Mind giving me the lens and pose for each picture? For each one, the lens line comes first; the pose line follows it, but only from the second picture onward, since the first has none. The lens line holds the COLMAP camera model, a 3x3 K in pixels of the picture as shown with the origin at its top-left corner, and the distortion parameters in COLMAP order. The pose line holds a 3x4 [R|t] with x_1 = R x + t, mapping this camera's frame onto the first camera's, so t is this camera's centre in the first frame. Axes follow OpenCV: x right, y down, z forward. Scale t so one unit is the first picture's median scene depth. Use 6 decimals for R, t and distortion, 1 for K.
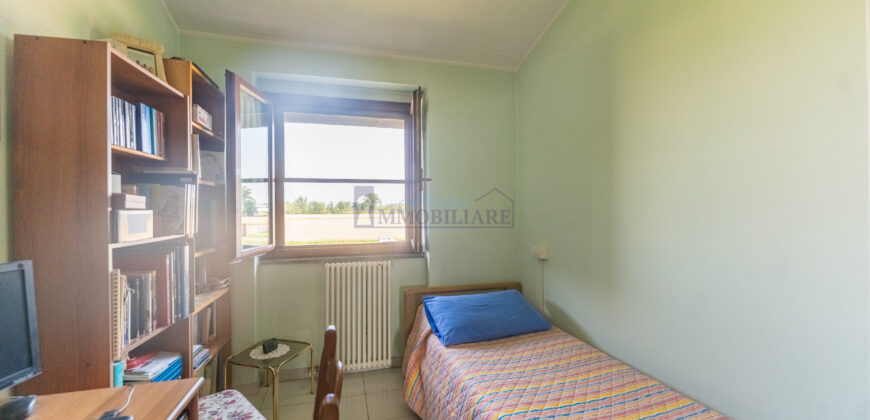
lens RADIAL K [[344.7, 0, 436.6], [0, 344.7, 211.2], [0, 0, 1]] dist [-0.001632, -0.000119]
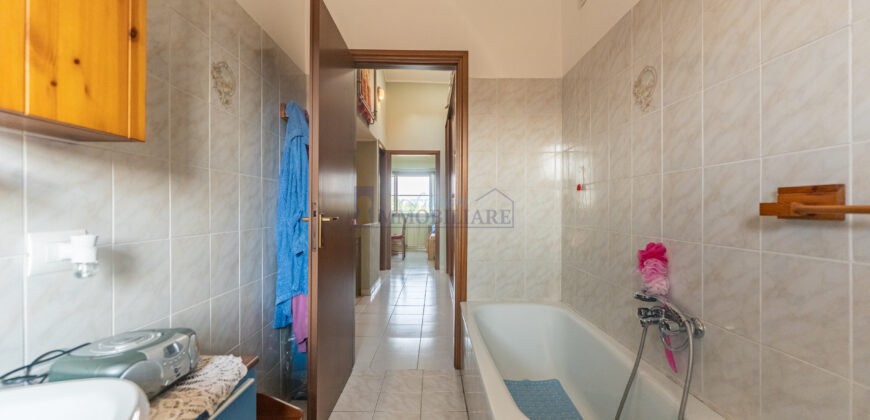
lens RADIAL K [[344.7, 0, 436.6], [0, 344.7, 211.2], [0, 0, 1]] dist [-0.001632, -0.000119]
pose [[0.964870, 0.009167, -0.262566, 1.127185], [-0.010088, 0.999947, -0.002161, 0.115275], [0.262532, 0.004733, 0.964912, -2.963976]]
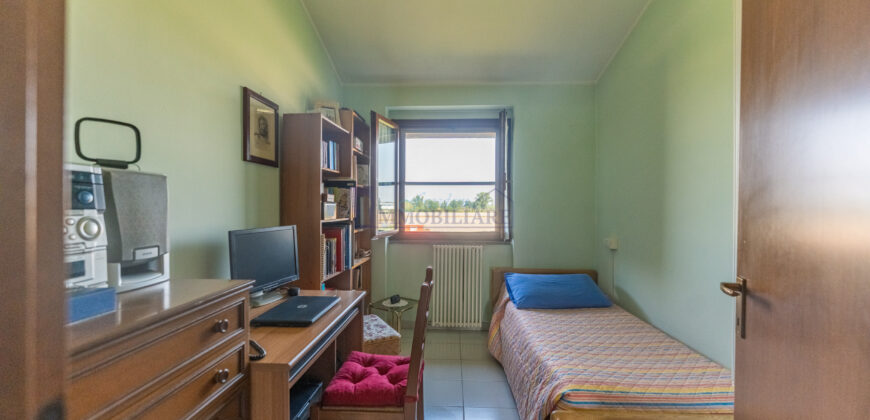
lens RADIAL K [[344.7, 0, 436.6], [0, 344.7, 211.2], [0, 0, 1]] dist [-0.001632, -0.000119]
pose [[0.948759, 0.012808, -0.315740, 0.132689], [-0.011799, 0.999917, 0.005107, 0.016457], [0.315780, -0.001119, 0.948832, -0.316222]]
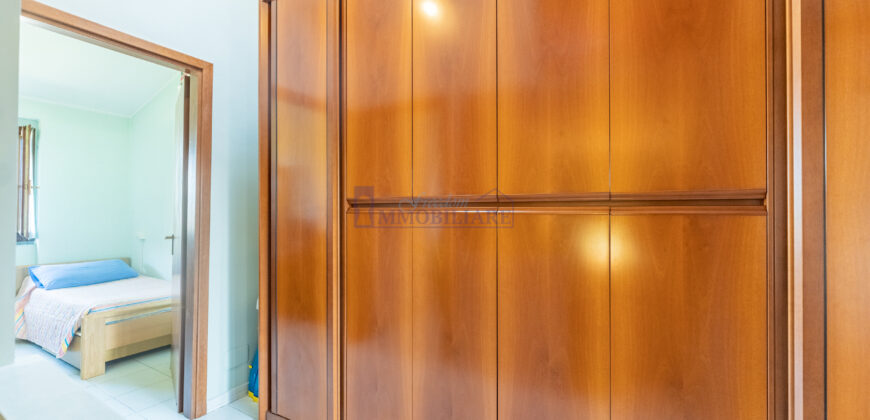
lens RADIAL K [[344.7, 0, 436.6], [0, 344.7, 211.2], [0, 0, 1]] dist [-0.001632, -0.000119]
pose [[0.710256, 0.013724, 0.703810, 0.173536], [-0.000036, 0.999811, -0.019461, 0.042759], [-0.703943, 0.013797, 0.710122, -1.371102]]
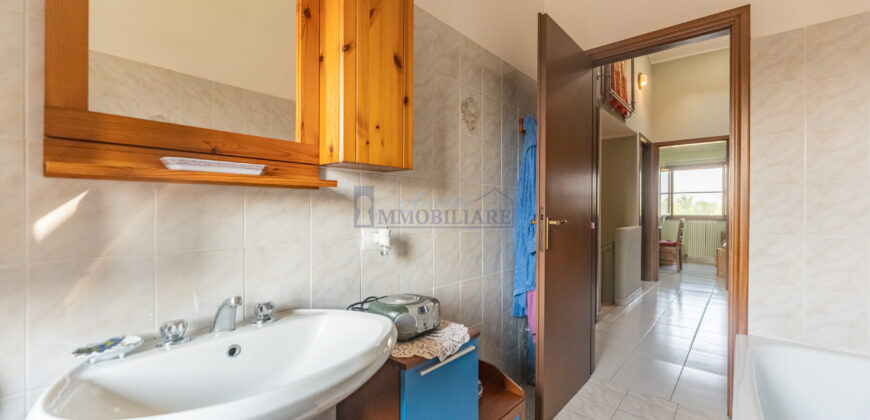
lens RADIAL K [[344.7, 0, 436.6], [0, 344.7, 211.2], [0, 0, 1]] dist [-0.001632, -0.000119]
pose [[0.540265, 0.010505, -0.841430, 1.223205], [-0.013067, 0.999906, 0.004093, 0.108076], [0.841394, 0.008783, 0.540351, -2.958657]]
